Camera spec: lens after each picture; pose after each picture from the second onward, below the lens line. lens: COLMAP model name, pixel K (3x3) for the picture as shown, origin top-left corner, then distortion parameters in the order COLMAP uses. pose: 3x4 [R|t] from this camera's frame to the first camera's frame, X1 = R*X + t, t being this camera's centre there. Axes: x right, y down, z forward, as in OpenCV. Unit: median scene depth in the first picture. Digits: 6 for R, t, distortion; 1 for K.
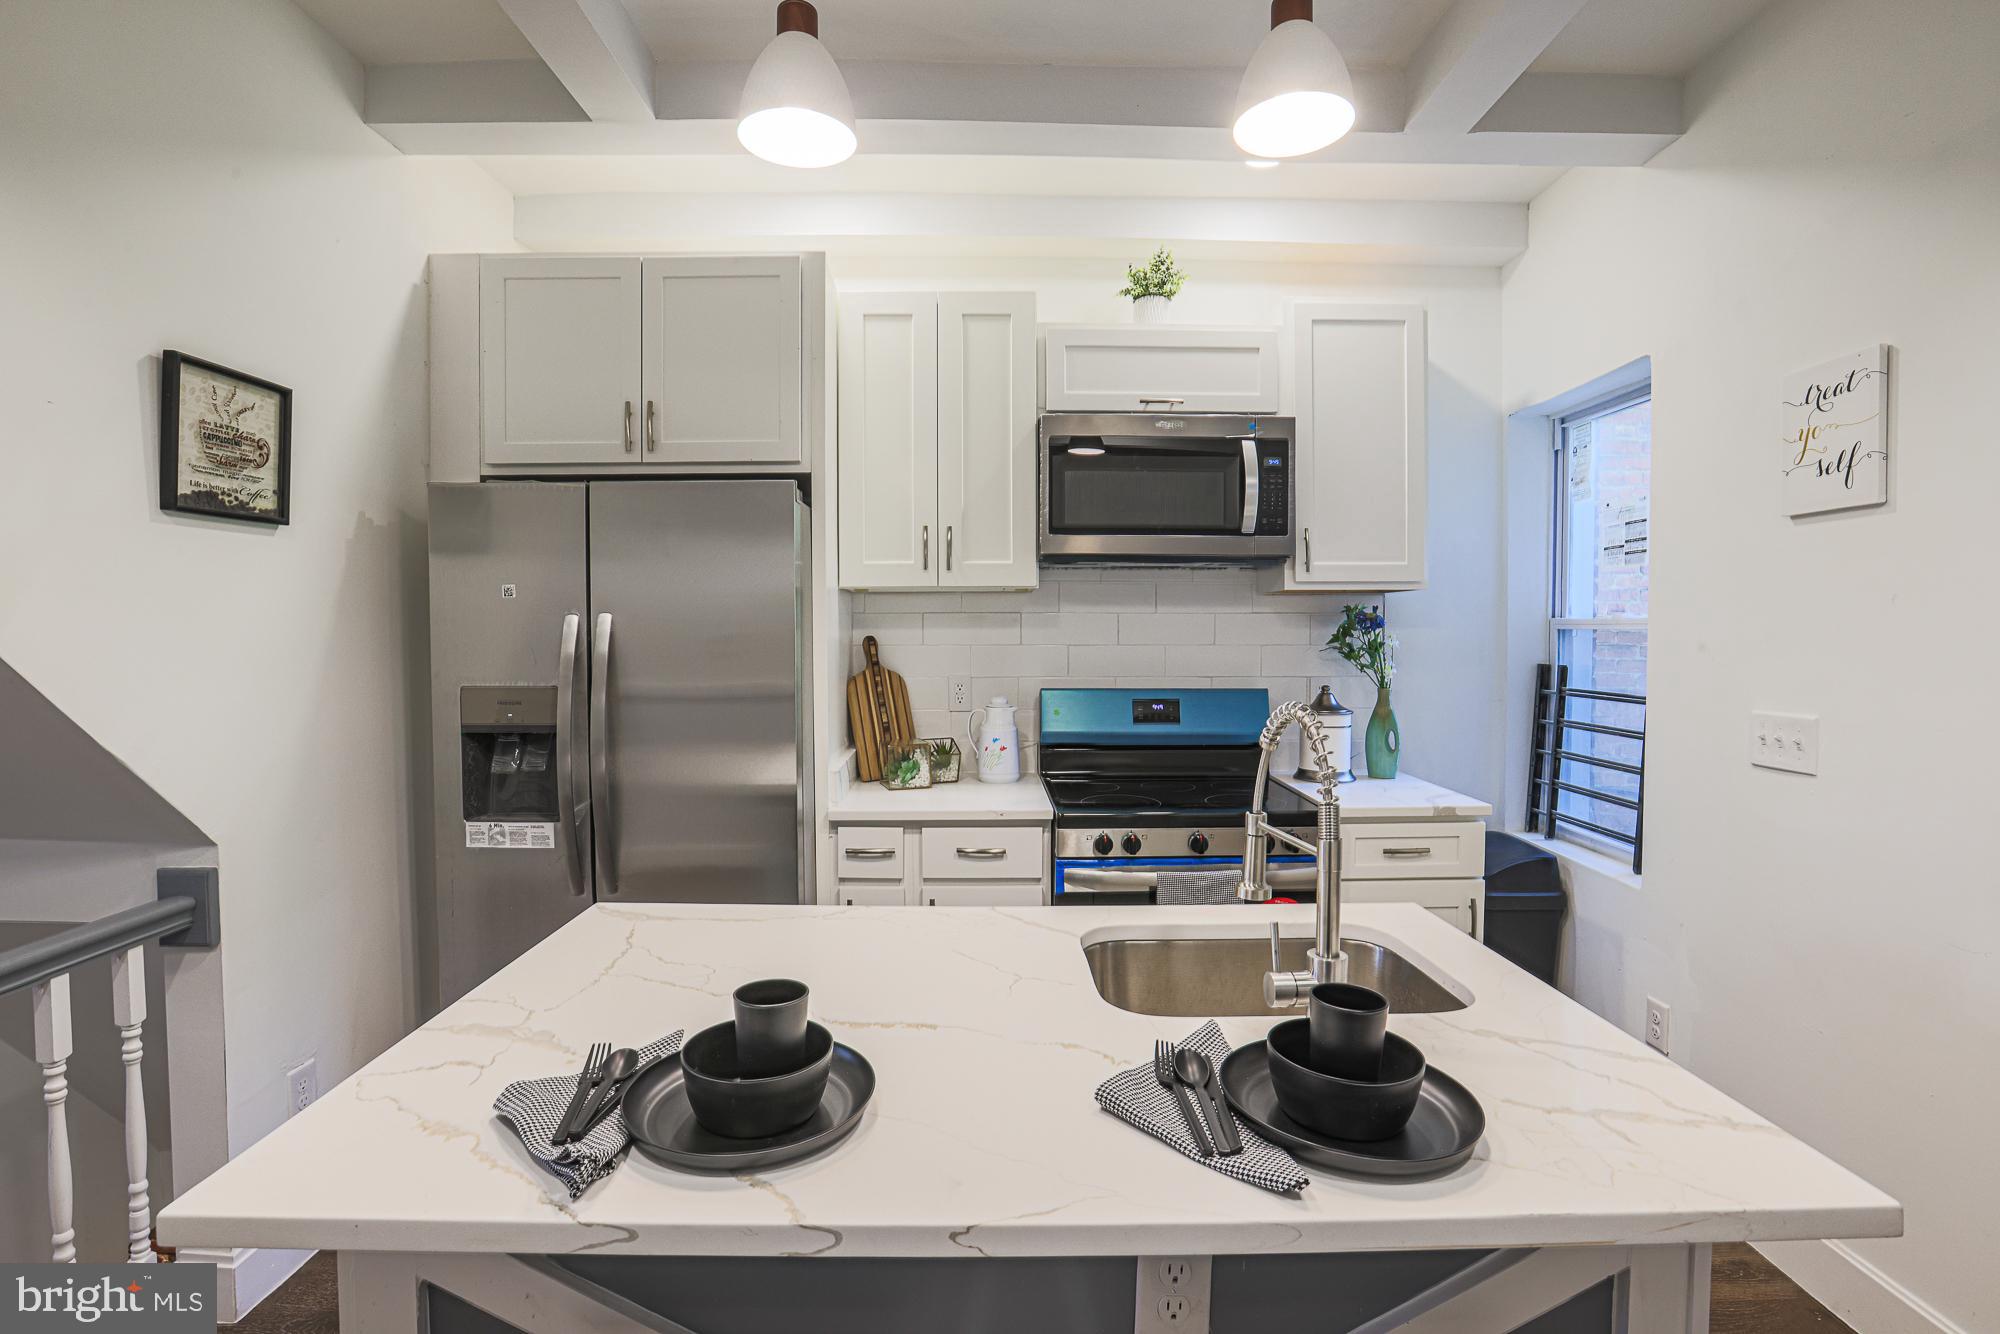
lens RADIAL K [[930.9, 0, 994.7], [0, 930.9, 649.2], [0, 0, 1]] dist [-0.027539, 0.004091]
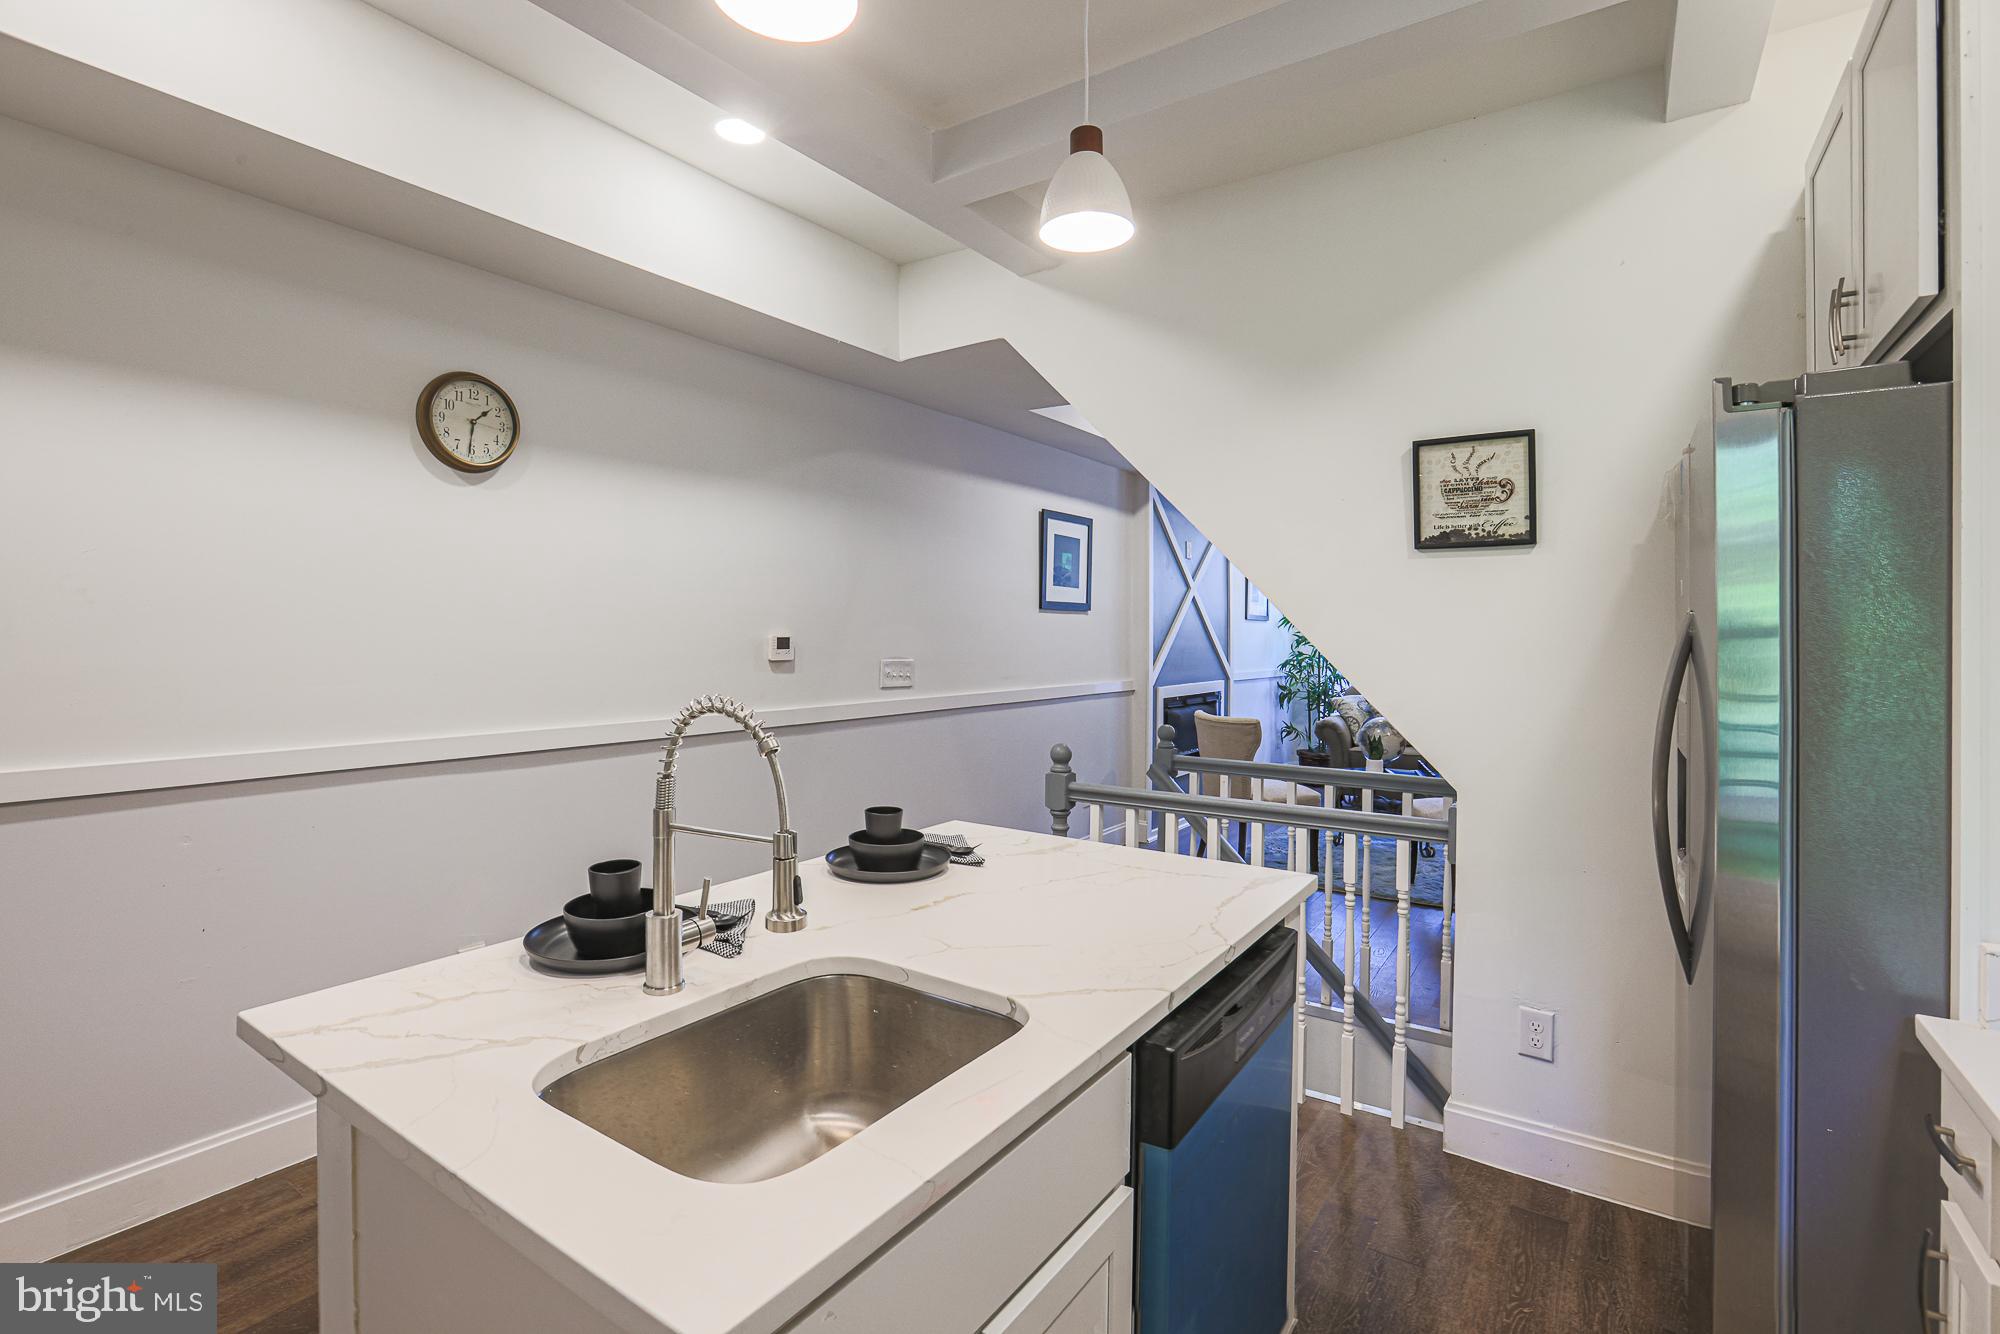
lens RADIAL K [[930.9, 0, 987.7], [0, 930.9, 629.4], [0, 0, 1]] dist [-0.027539, 0.004091]
pose [[-0.606155, -0.009575, -0.795289, 0.647400], [-0.033586, 0.999344, 0.013567, -0.018830], [0.794637, 0.034935, -0.606079, 1.257526]]
